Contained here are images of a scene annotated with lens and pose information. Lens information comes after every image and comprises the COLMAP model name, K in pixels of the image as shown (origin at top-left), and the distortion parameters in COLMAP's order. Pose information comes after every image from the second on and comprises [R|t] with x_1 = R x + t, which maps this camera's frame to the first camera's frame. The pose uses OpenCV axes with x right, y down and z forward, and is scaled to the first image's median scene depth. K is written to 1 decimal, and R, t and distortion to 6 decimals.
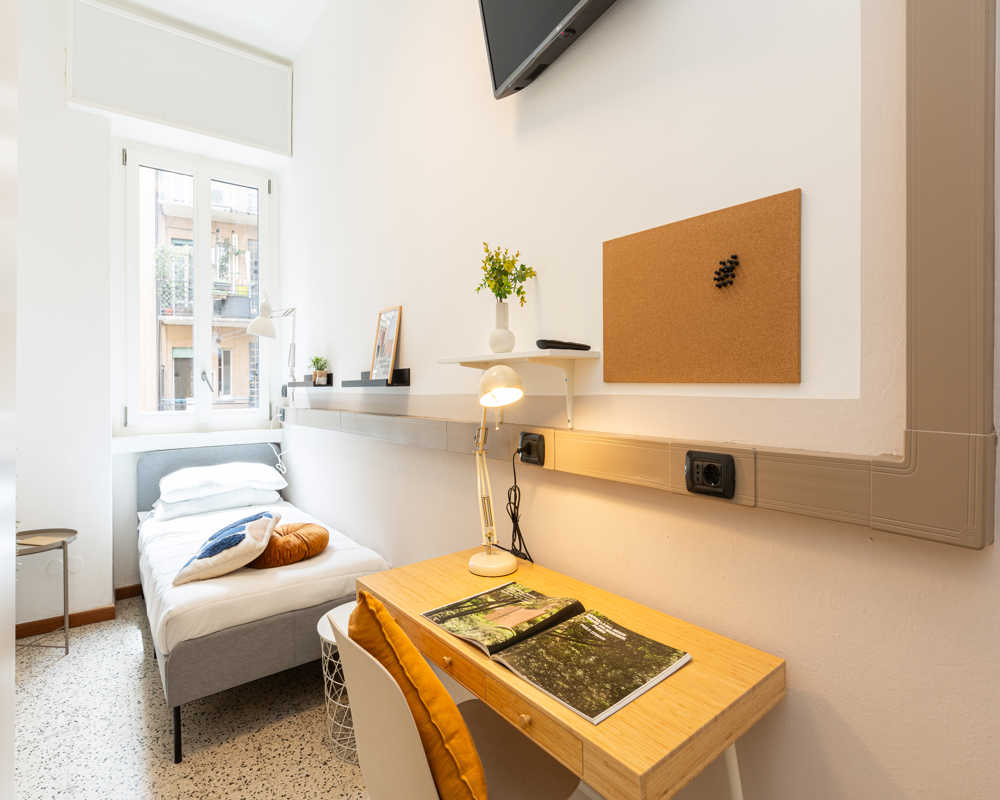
lens RADIAL K [[499.9, 0, 476.6], [0, 499.9, 381.0], [0, 0, 1]] dist [0.000507, 0.000056]
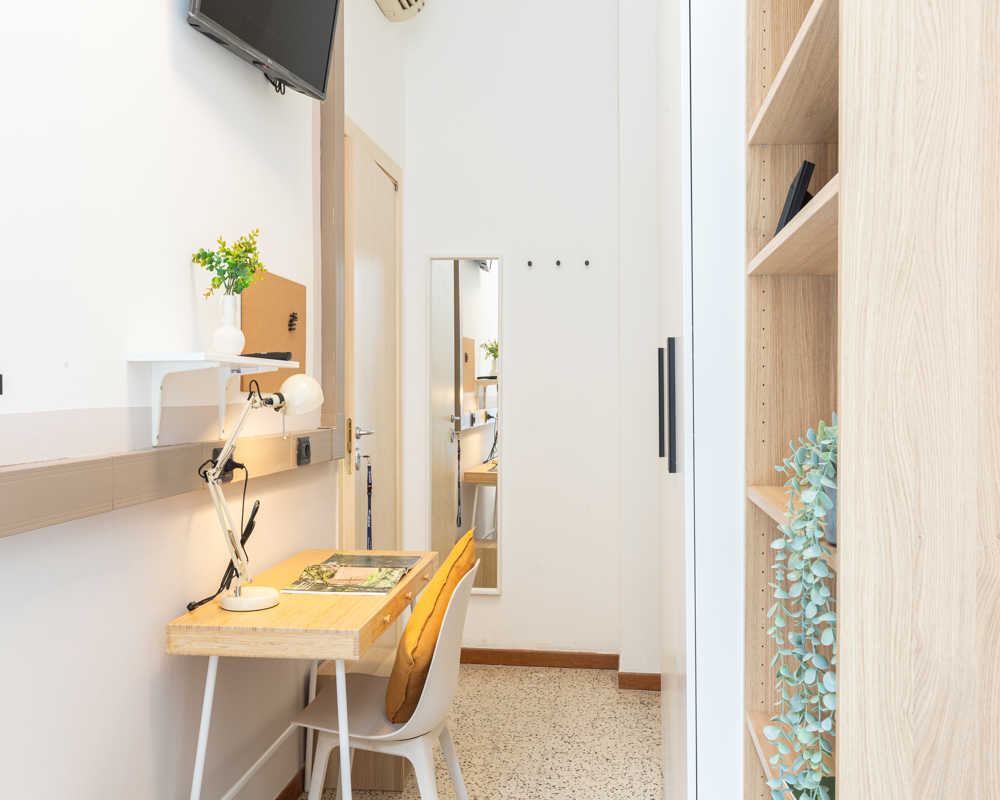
lens RADIAL K [[932.2, 0, 500.0], [0, 932.2, 400.0], [0, 0, 1]] dist [0.005712, -0.007721]
pose [[-0.710946, 0.007628, 0.703206, -1.912082], [0.007893, 0.999965, -0.002867, 0.037924], [-0.703203, 0.003512, -0.710981, 2.489930]]
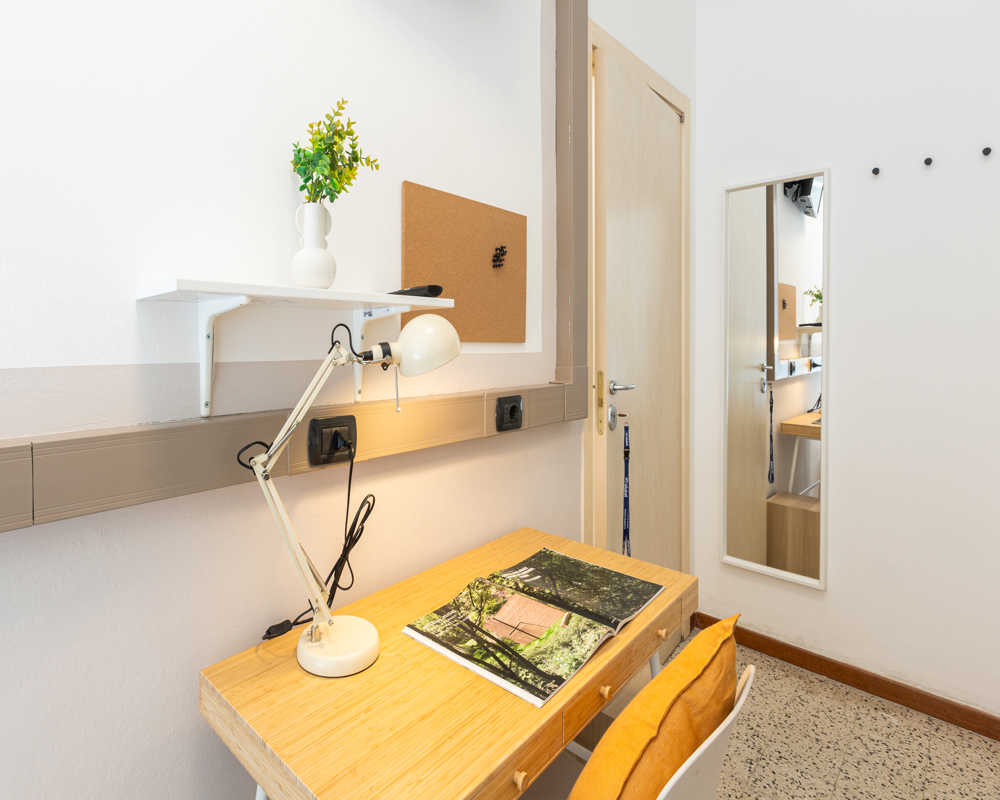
lens RADIAL K [[538.6, 0, 399.2], [0, 538.6, 349.2], [0, 0, 1]] dist [0.002665, 0.000412]
pose [[-0.109486, 0.001309, 0.993987, -0.823086], [0.004291, 0.999990, -0.000844, 0.021704], [-0.993979, 0.004173, -0.109491, 1.344092]]
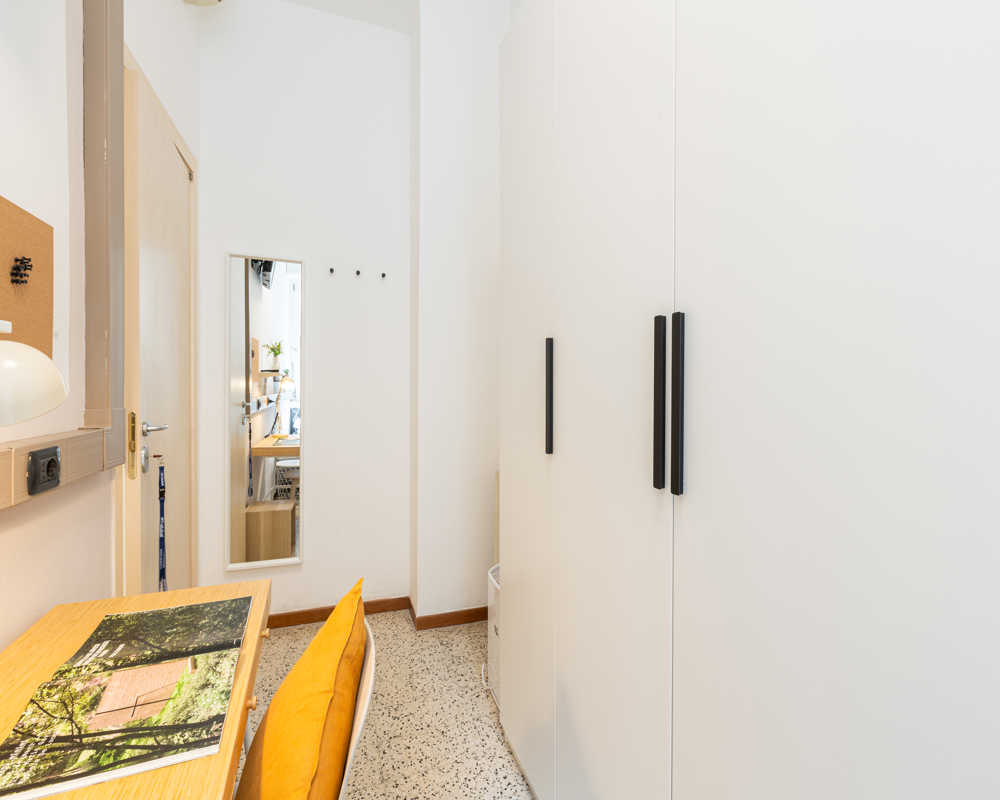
lens RADIAL K [[464.5, 0, 504.7], [0, 464.5, 393.1], [0, 0, 1]] dist [0.000274, -0.000887]
pose [[-0.965322, -0.001978, 0.261056, -0.651702], [0.001083, 0.999932, 0.011581, 0.018492], [-0.261062, 0.011462, -0.965254, 1.569620]]
